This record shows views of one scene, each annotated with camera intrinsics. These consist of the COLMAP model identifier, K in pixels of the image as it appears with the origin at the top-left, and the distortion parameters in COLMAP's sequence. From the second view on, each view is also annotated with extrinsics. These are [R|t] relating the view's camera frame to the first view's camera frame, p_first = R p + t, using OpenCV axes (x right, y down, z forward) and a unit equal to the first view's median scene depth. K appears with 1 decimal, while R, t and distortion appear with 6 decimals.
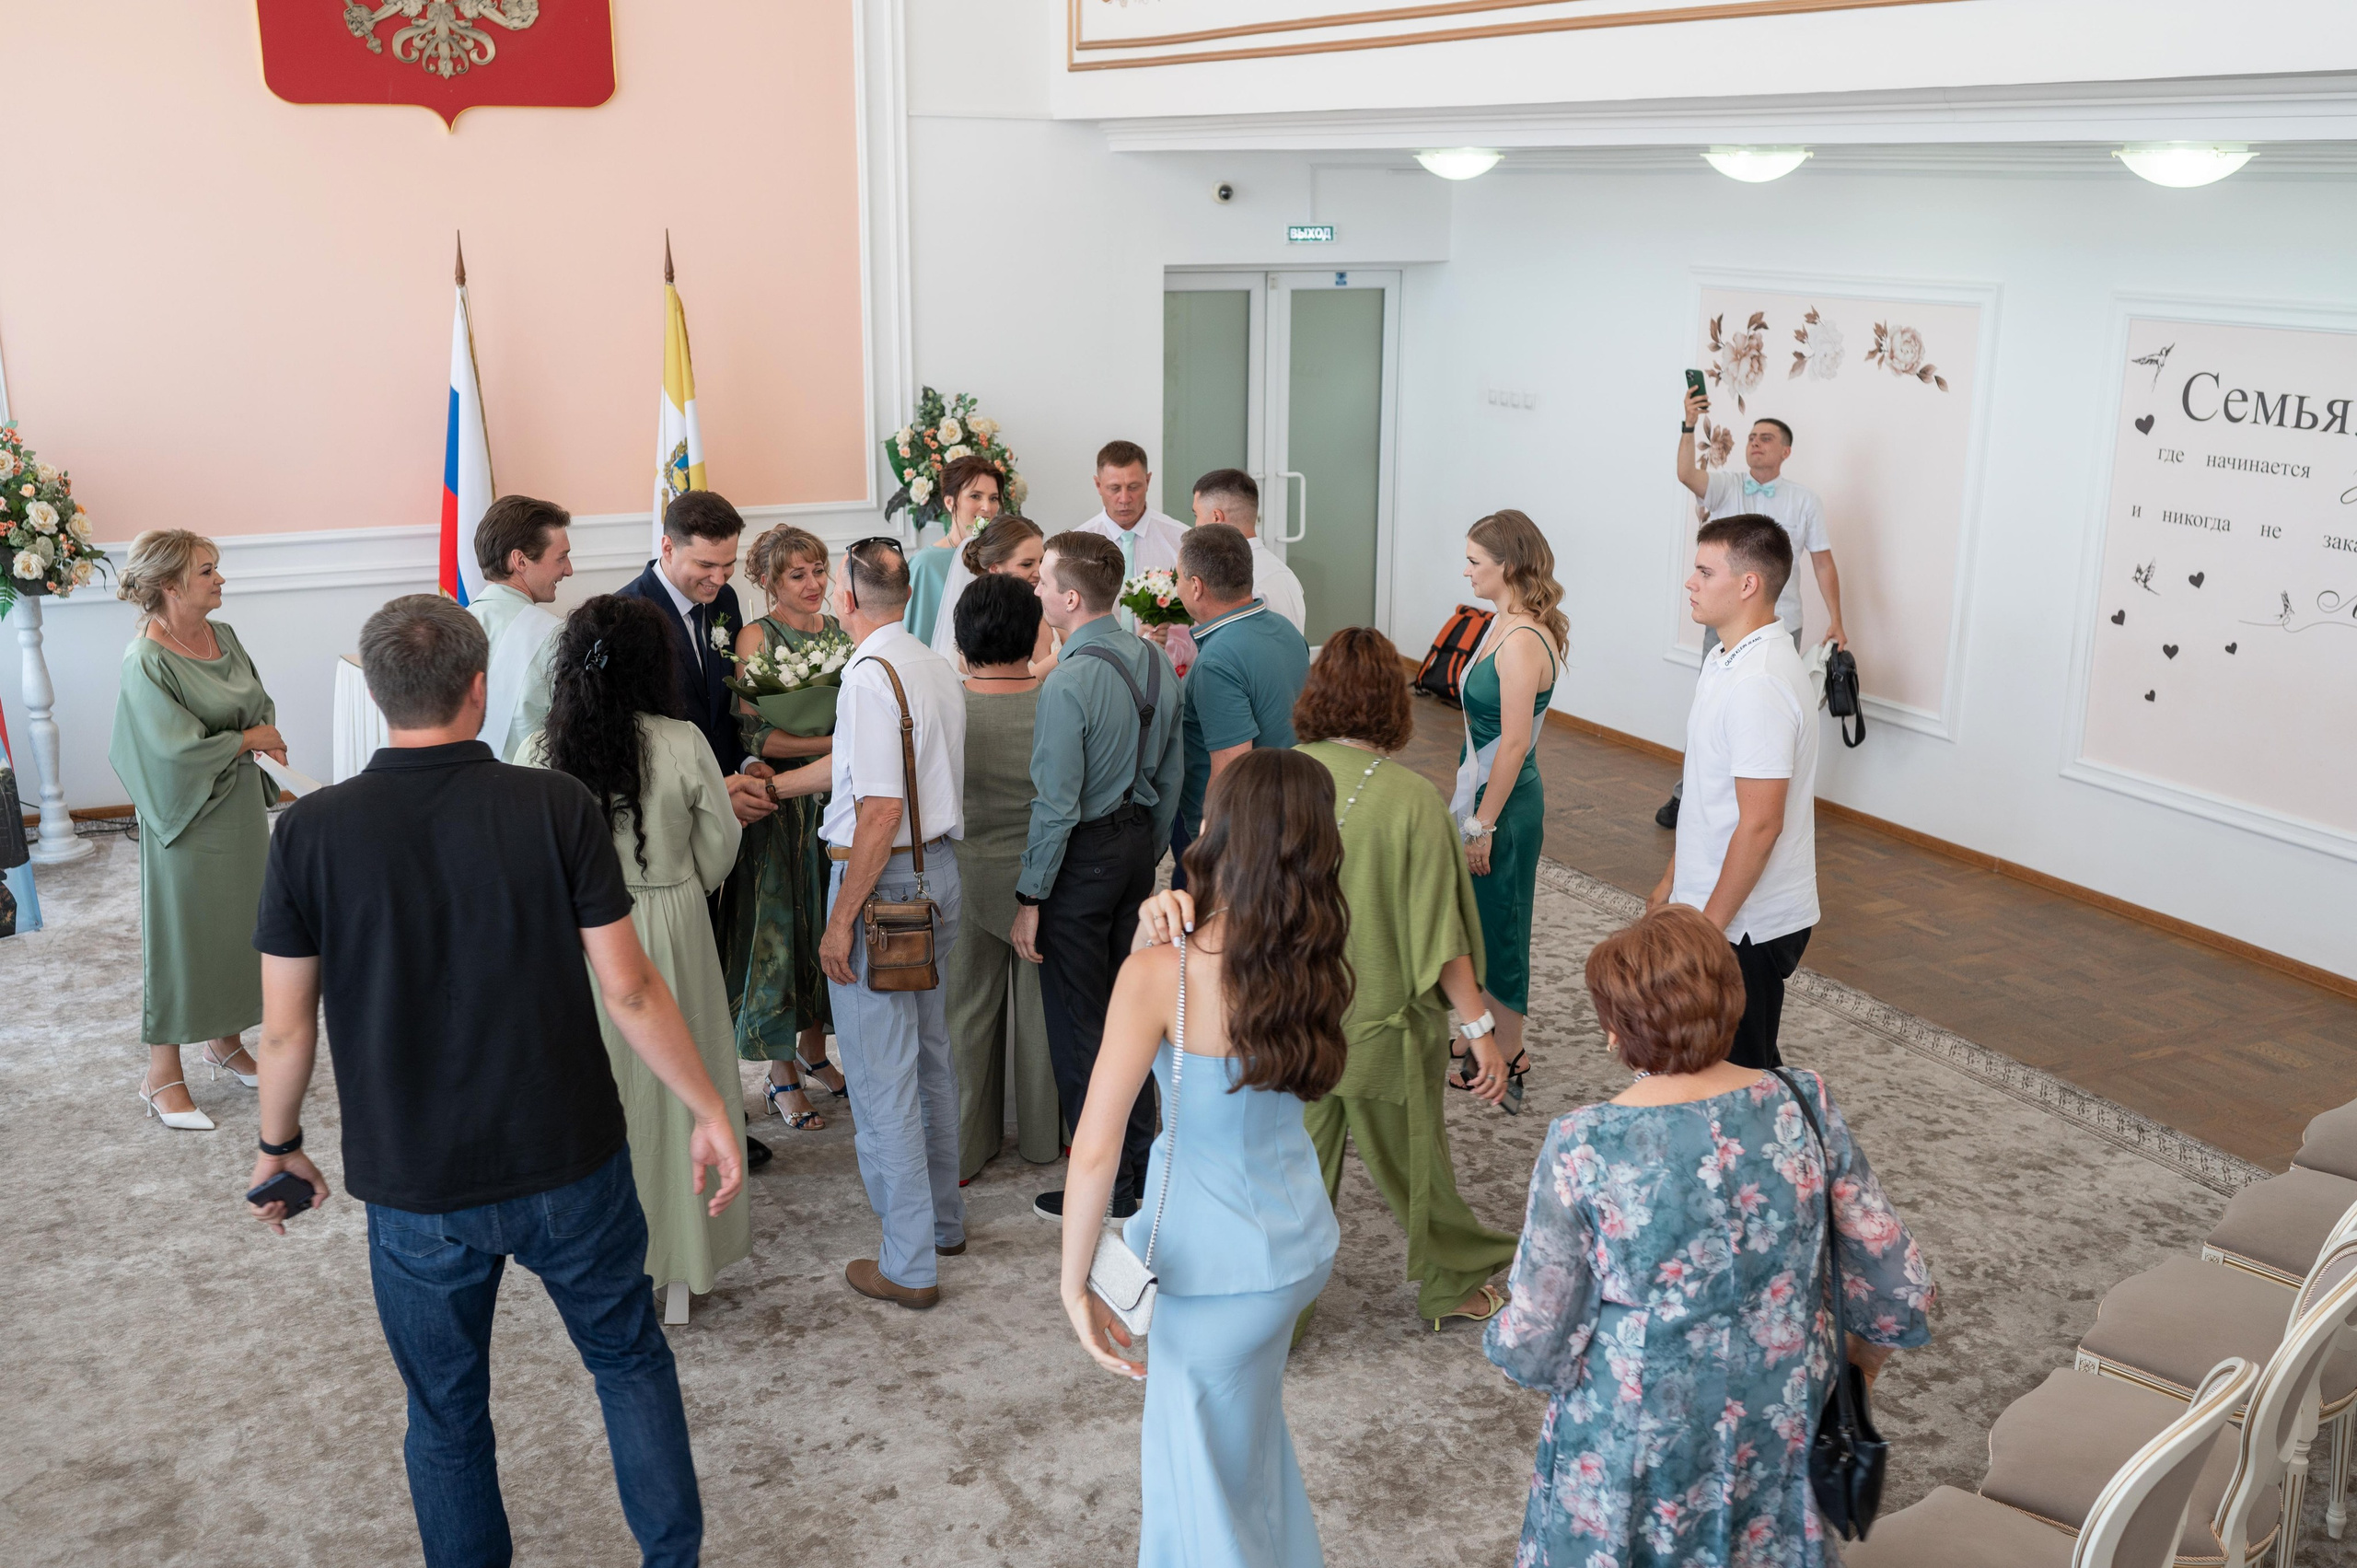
lens RADIAL K [[2241.6, 0, 1199.8], [0, 2241.6, 781.1], [0, 0, 1]] dist [0.001110, 0.004435]
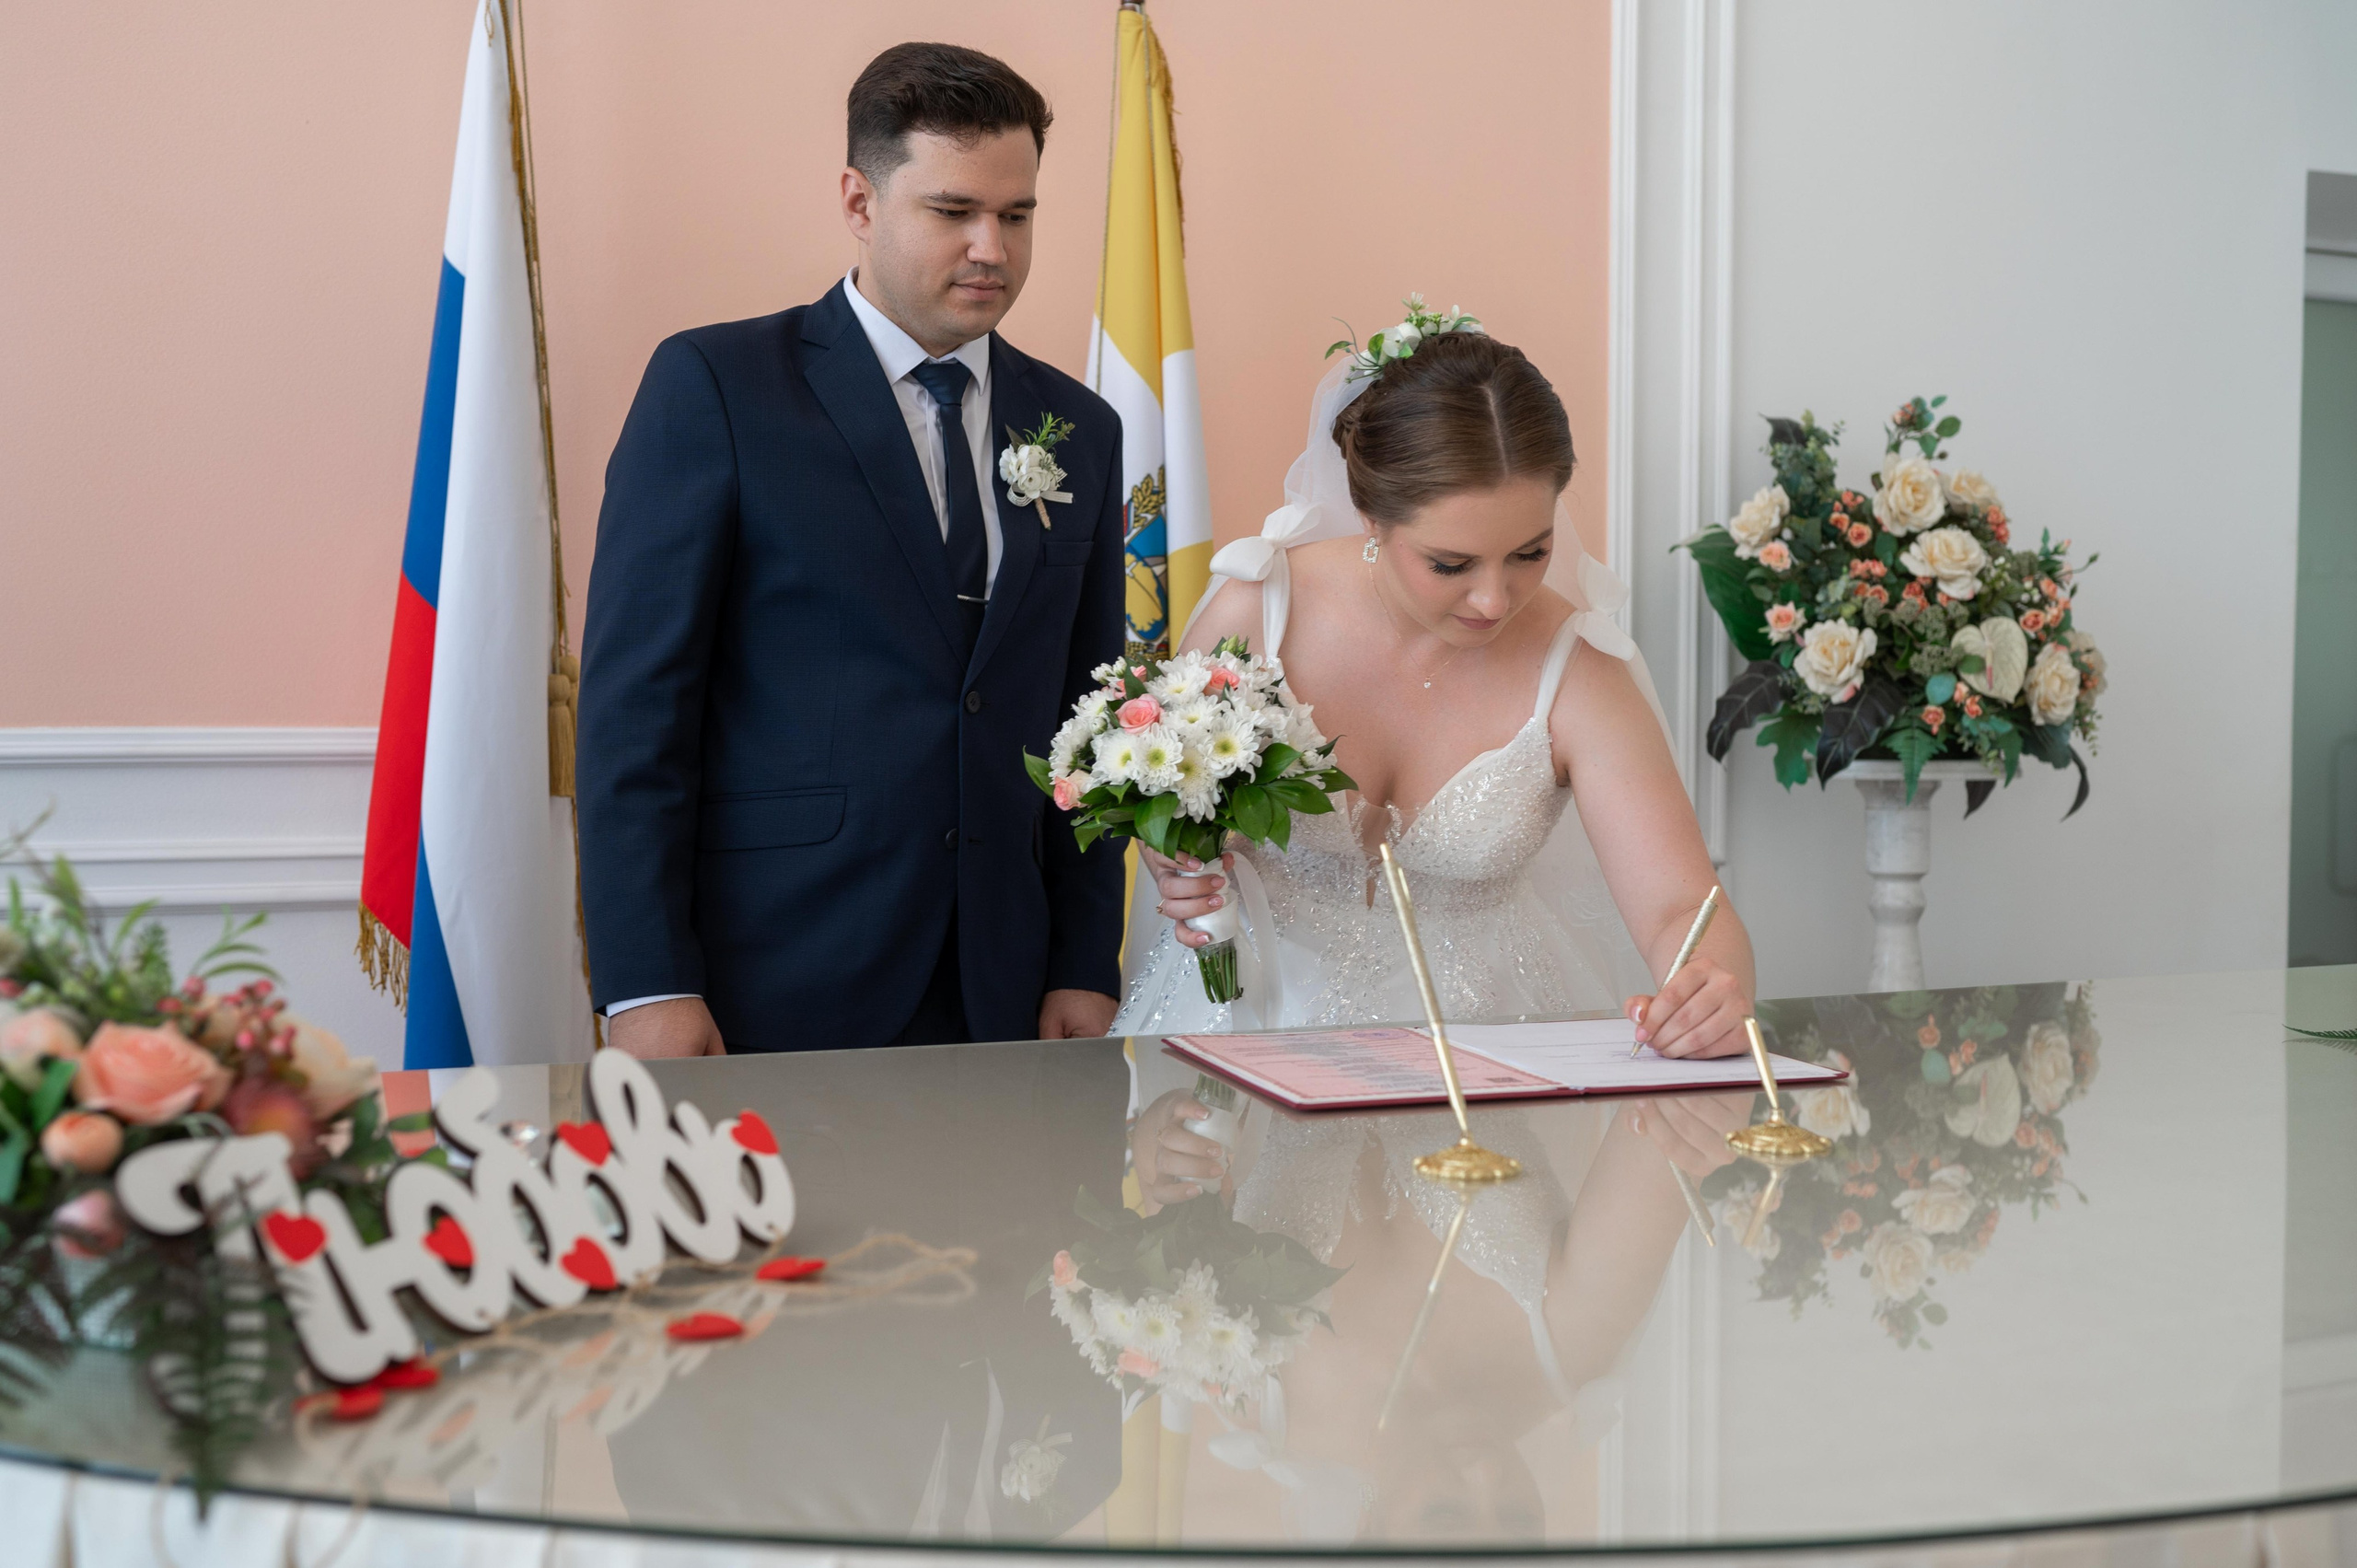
lens RADIAL K [[2295.9, 0, 1177.8], [0, 2295.9, 778.1], [0, 0, 1]] dist [0.004253, 0.001532]
pose [[0.992969, -0.004434, -0.118290, -0.189897], [-0.021911, 0.975146, -0.220477, -0.037365], [0.116328, 0.221518, 0.968193, 0.697297]]
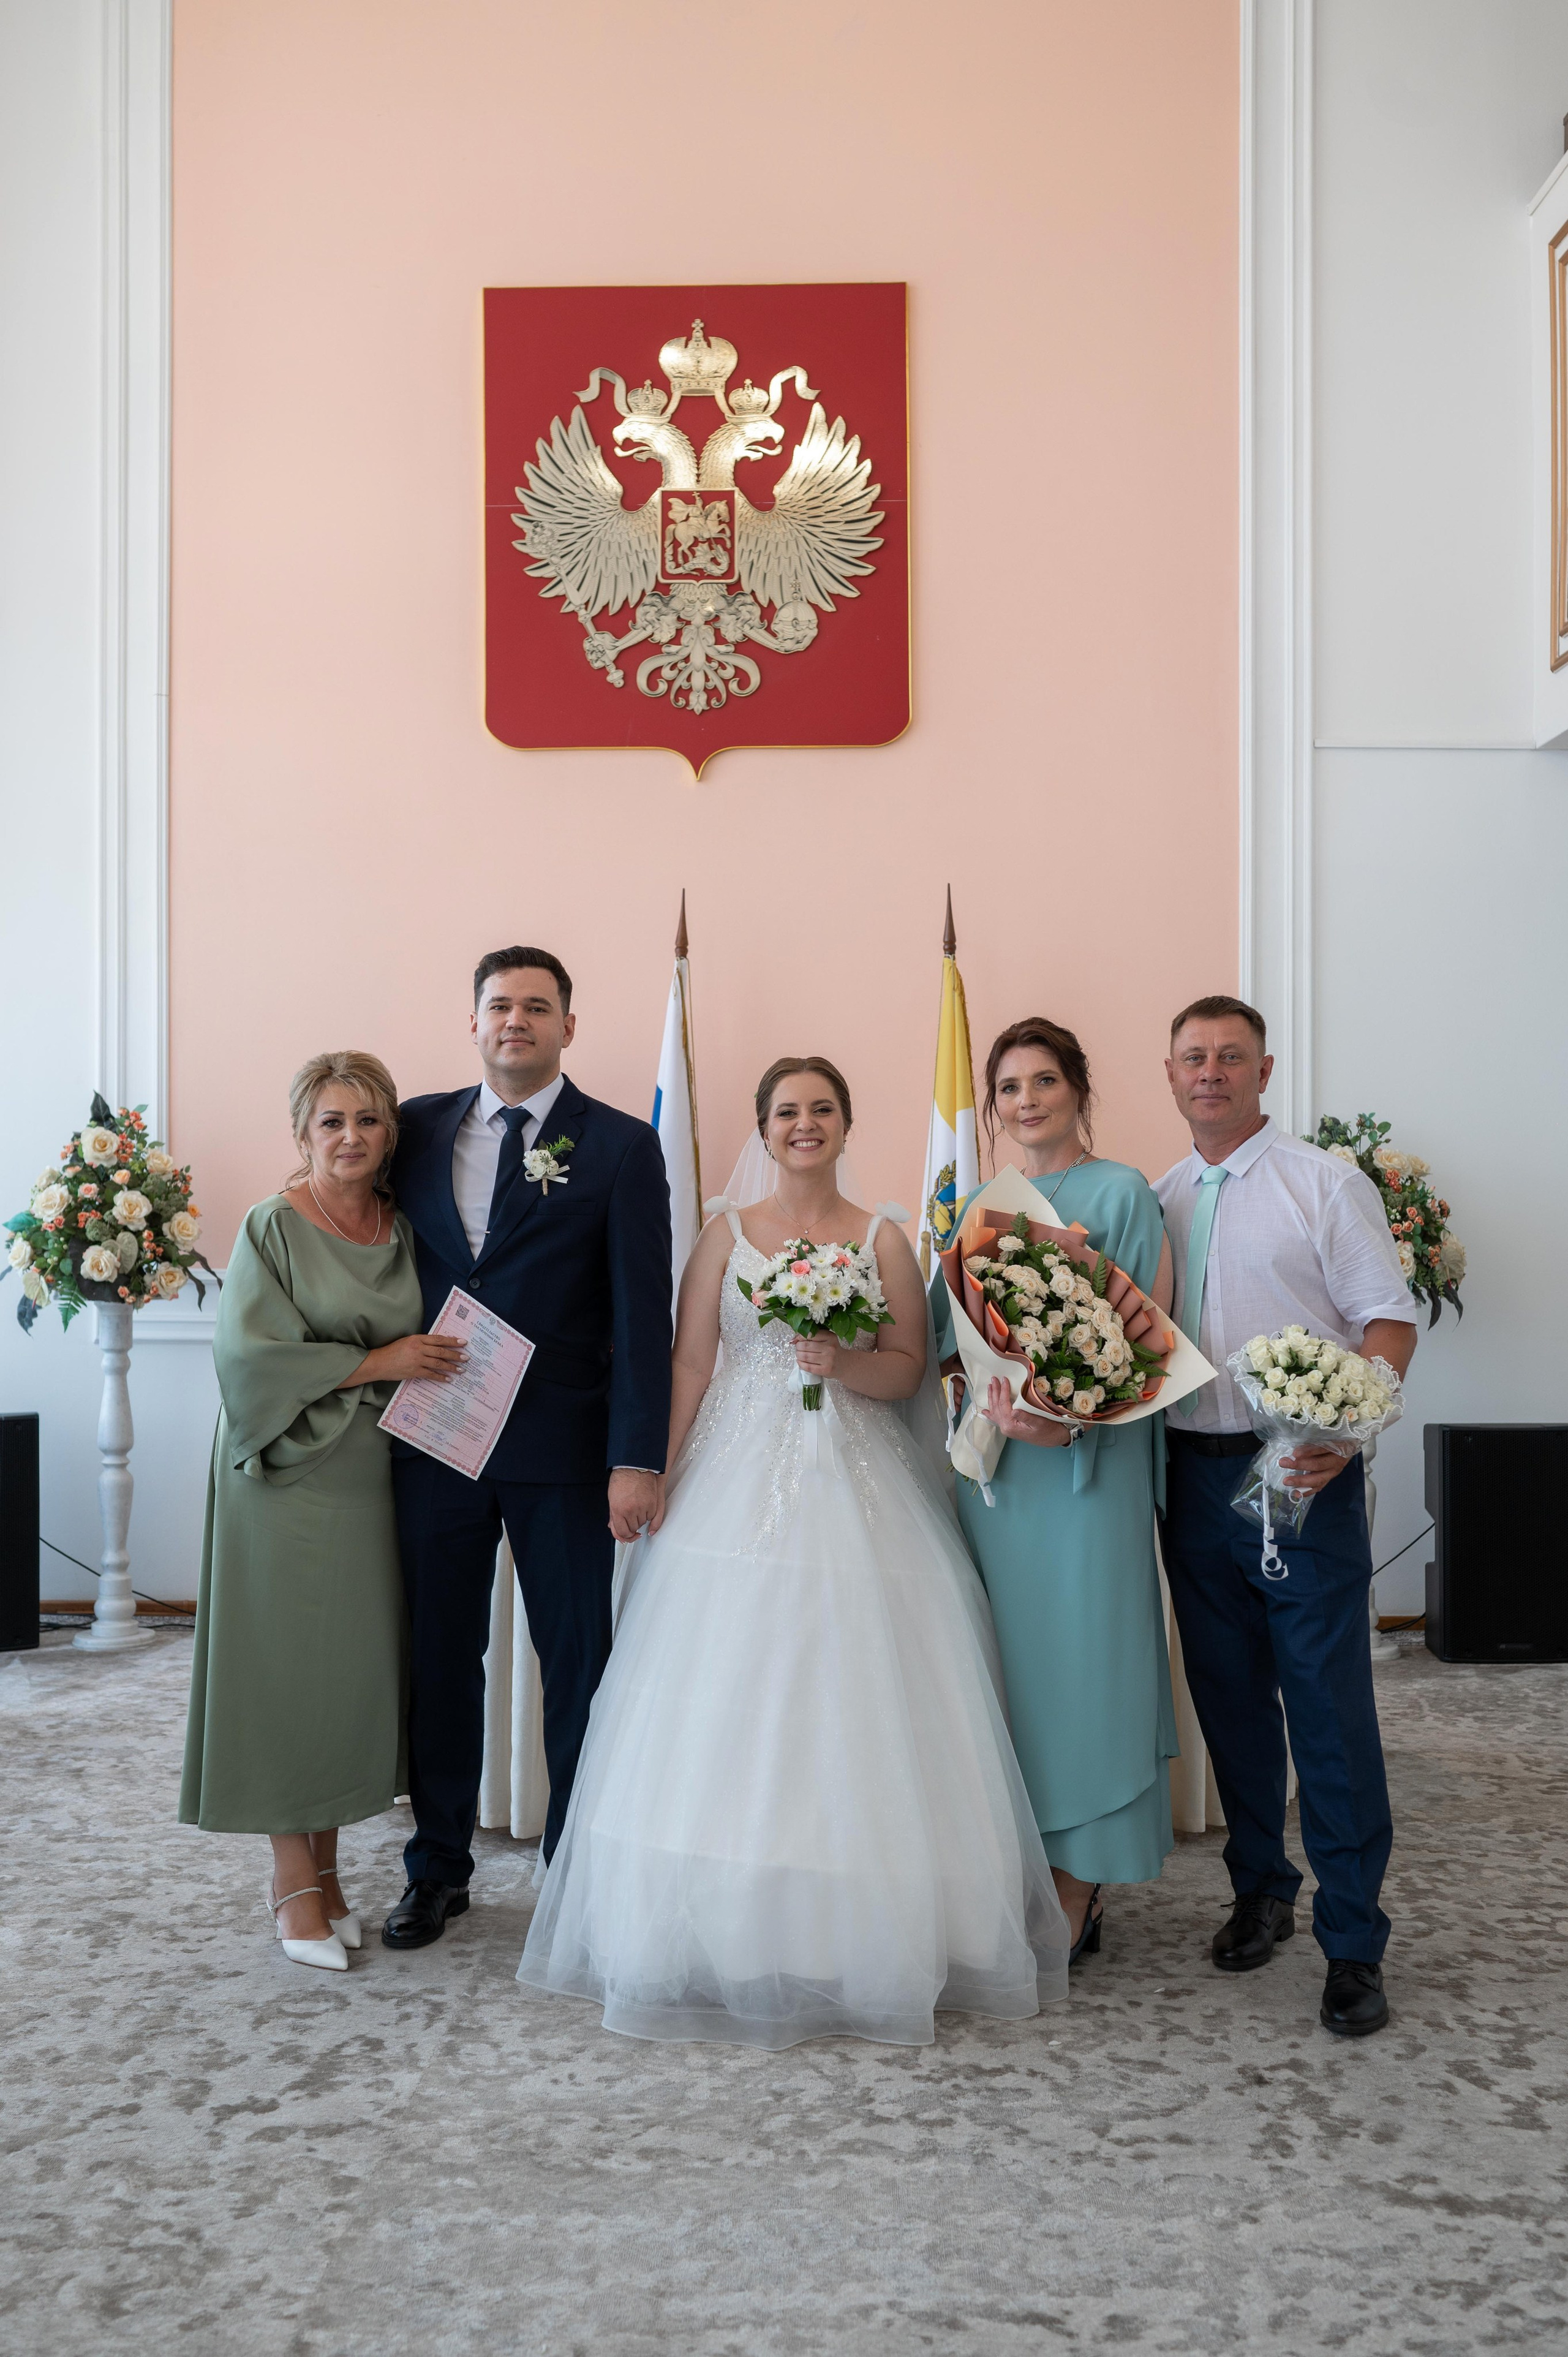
lens RADIAL K [[2295.6, 0, 792.7], [0, 2295.6, 1174.4], [0, 0, 1]] dist [0.004253, 0.001532]
pose [[0.872947, -0.012447, -0.487657, 0.086912], [-0.121968, 0.962354, -0.242897, 0.037582], [0.472322, 0.271515, 0.838565, 0.358967]]
